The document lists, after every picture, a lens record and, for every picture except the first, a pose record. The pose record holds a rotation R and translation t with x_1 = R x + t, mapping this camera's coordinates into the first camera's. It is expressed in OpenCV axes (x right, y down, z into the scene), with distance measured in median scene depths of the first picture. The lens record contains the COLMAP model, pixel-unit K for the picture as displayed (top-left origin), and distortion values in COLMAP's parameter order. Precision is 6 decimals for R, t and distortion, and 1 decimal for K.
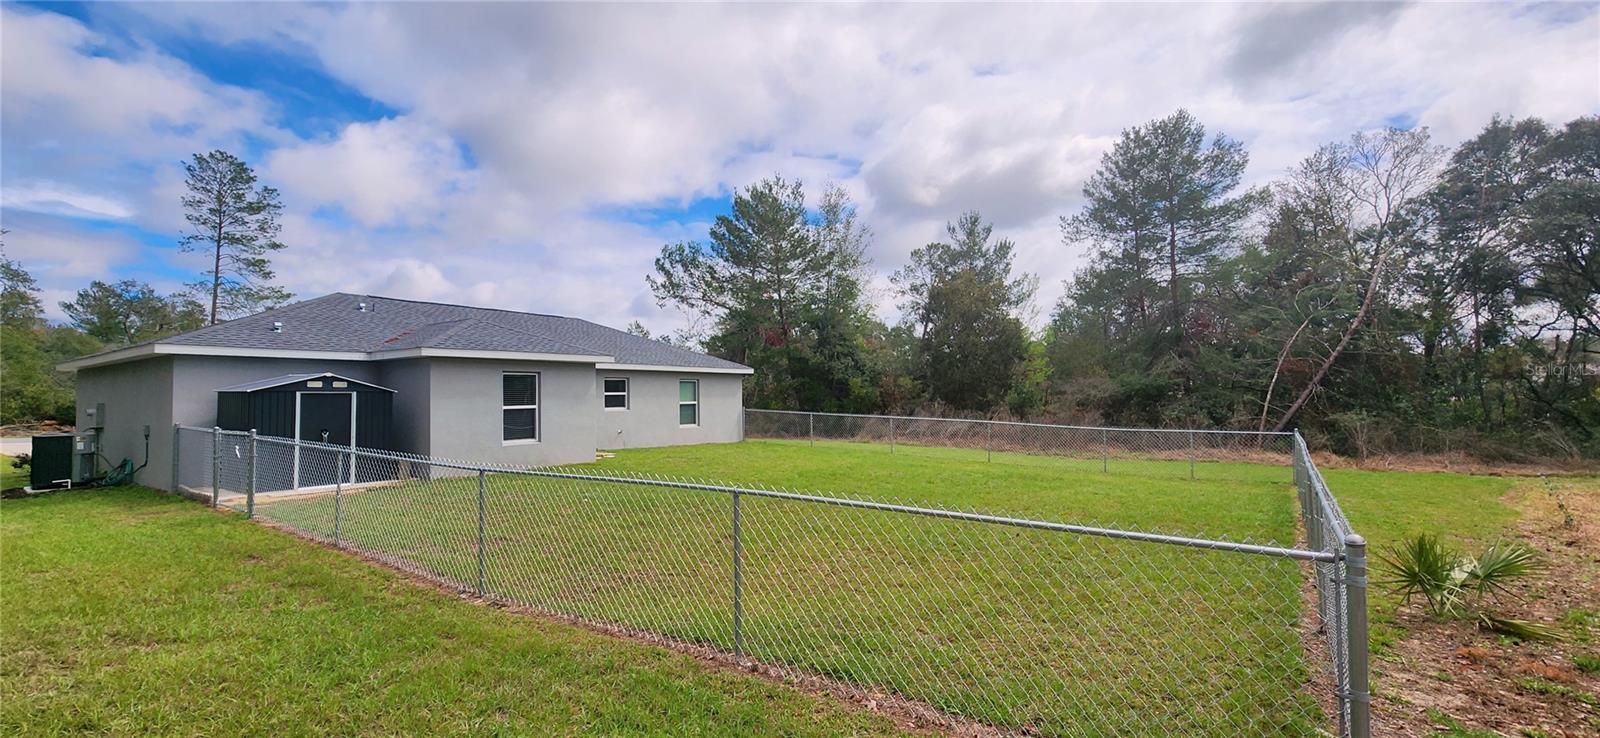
lens RADIAL K [[663.4, 0, 799.0], [0, 663.4, 373.1], [0, 0, 1]] dist [0.002690, -0.000276]
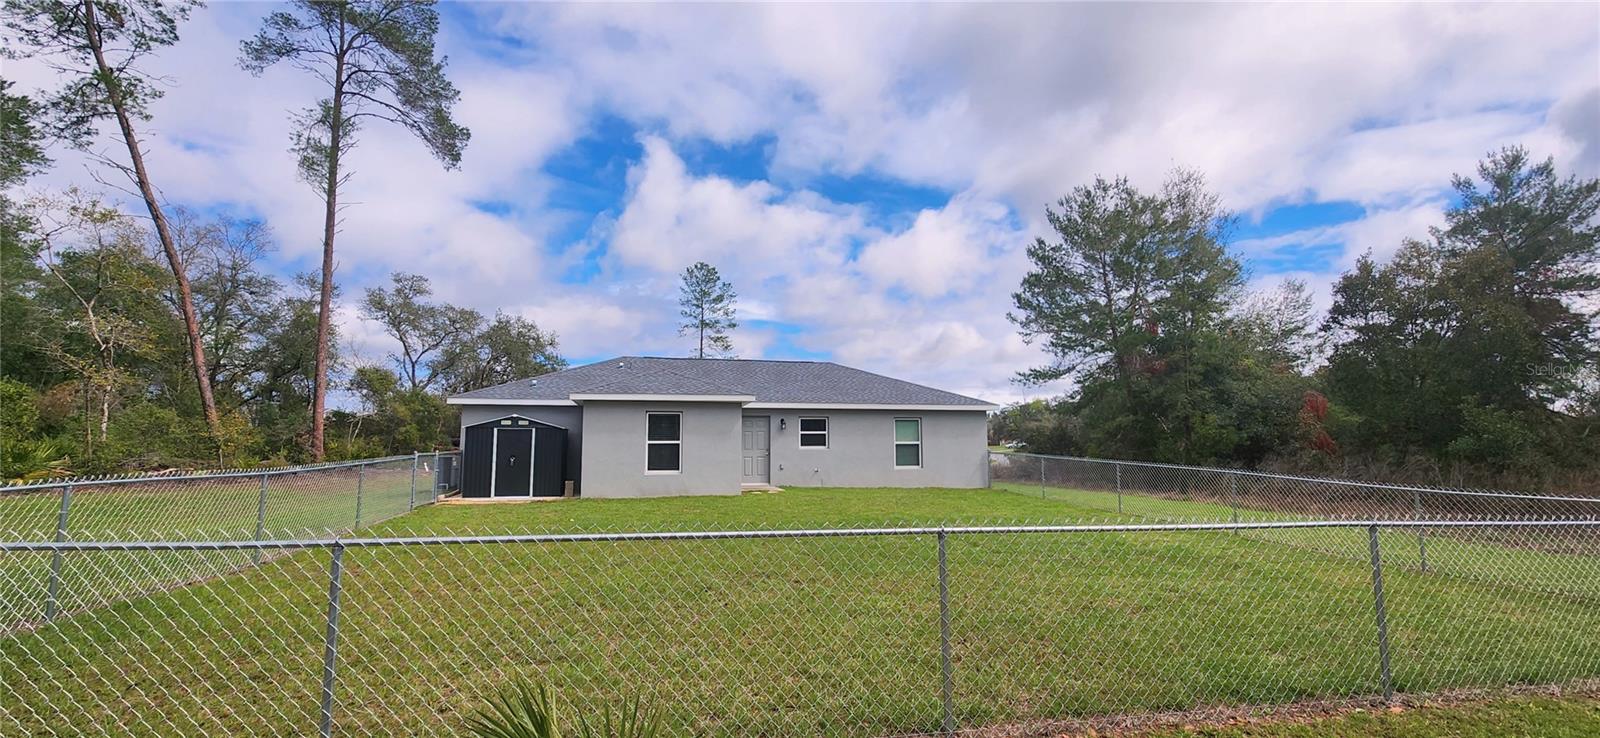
lens RADIAL K [[670.9, 0, 800.5], [0, 670.9, 372.0], [0, 0, 1]] dist [-0.002927, -0.000065]
pose [[0.742578, -0.065294, -0.666570, 0.401556], [0.016771, 0.996737, -0.078951, 0.019034], [0.669550, 0.047448, 0.741250, 0.207579]]
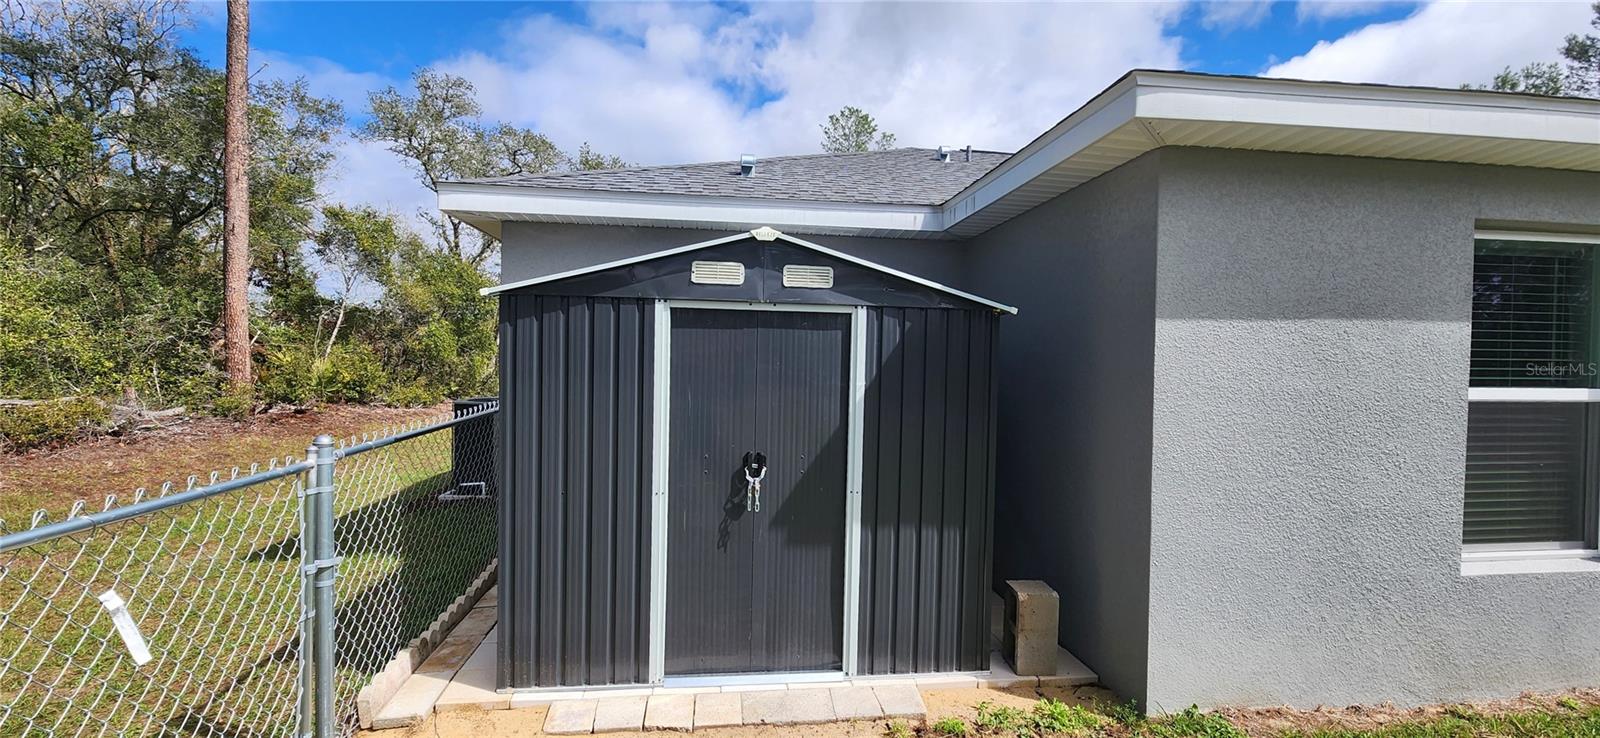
lens RADIAL K [[670.9, 0, 800.5], [0, 670.9, 372.0], [0, 0, 1]] dist [-0.002927, -0.000065]
pose [[0.669465, 0.034898, -0.742024, -0.302595], [0.004113, 0.998706, 0.050680, 0.023860], [0.742832, -0.036980, 0.668455, 0.495659]]
